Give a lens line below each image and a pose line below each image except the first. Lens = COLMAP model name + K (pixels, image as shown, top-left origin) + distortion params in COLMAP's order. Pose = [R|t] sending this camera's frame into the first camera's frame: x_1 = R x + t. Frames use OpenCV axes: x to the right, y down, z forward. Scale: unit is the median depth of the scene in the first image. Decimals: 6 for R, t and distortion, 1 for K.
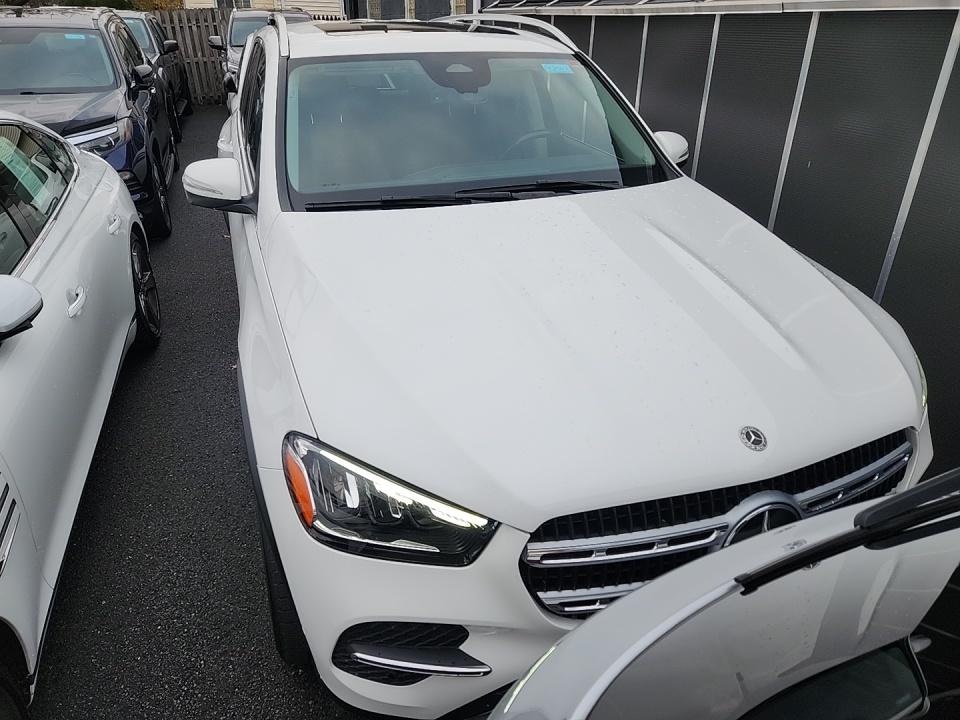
lens RADIAL K [[648.3, 0, 462.2], [0, 648.3, 343.6], [0, 0, 1]] dist [0.039626, -0.000703]
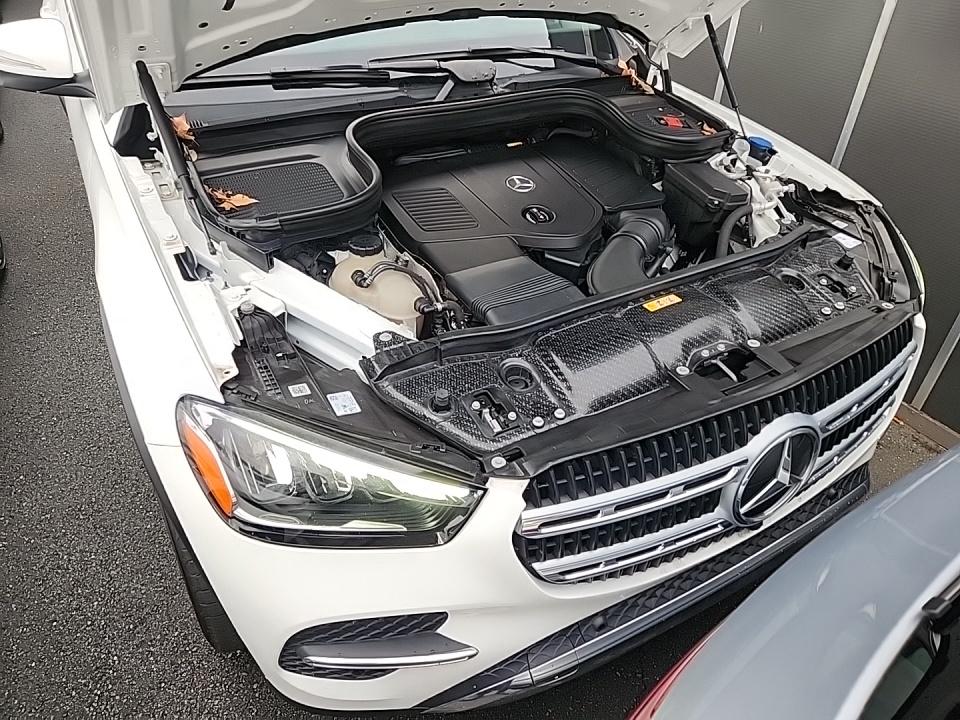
lens RADIAL K [[656.8, 0, 483.6], [0, 656.8, 367.4], [0, 0, 1]] dist [0.007961, 0.002017]
pose [[0.983473, -0.085735, 0.159467, -0.048945], [0.056578, 0.982197, 0.179132, -0.008518], [-0.171986, -0.167149, 0.970815, 0.230498]]
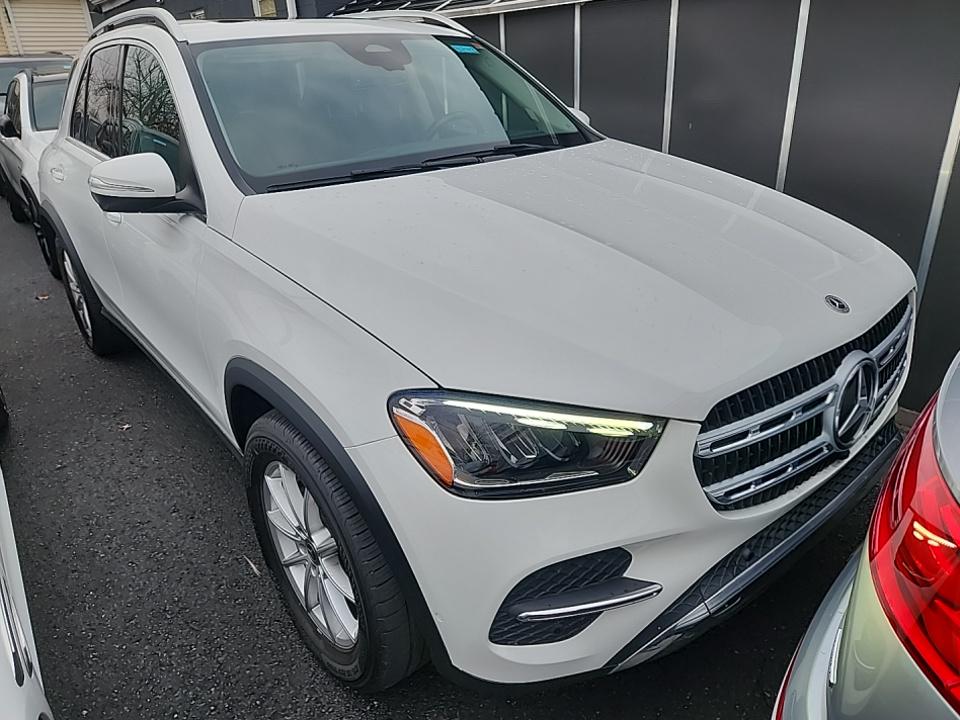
lens RADIAL K [[653.4, 0, 483.7], [0, 653.4, 346.6], [0, 0, 1]] dist [0.066906, -0.069901]
pose [[0.938670, -0.173936, 0.297734, -0.411476], [0.190185, 0.981397, -0.026265, 0.120548], [-0.287627, 0.081278, 0.954288, 0.111713]]
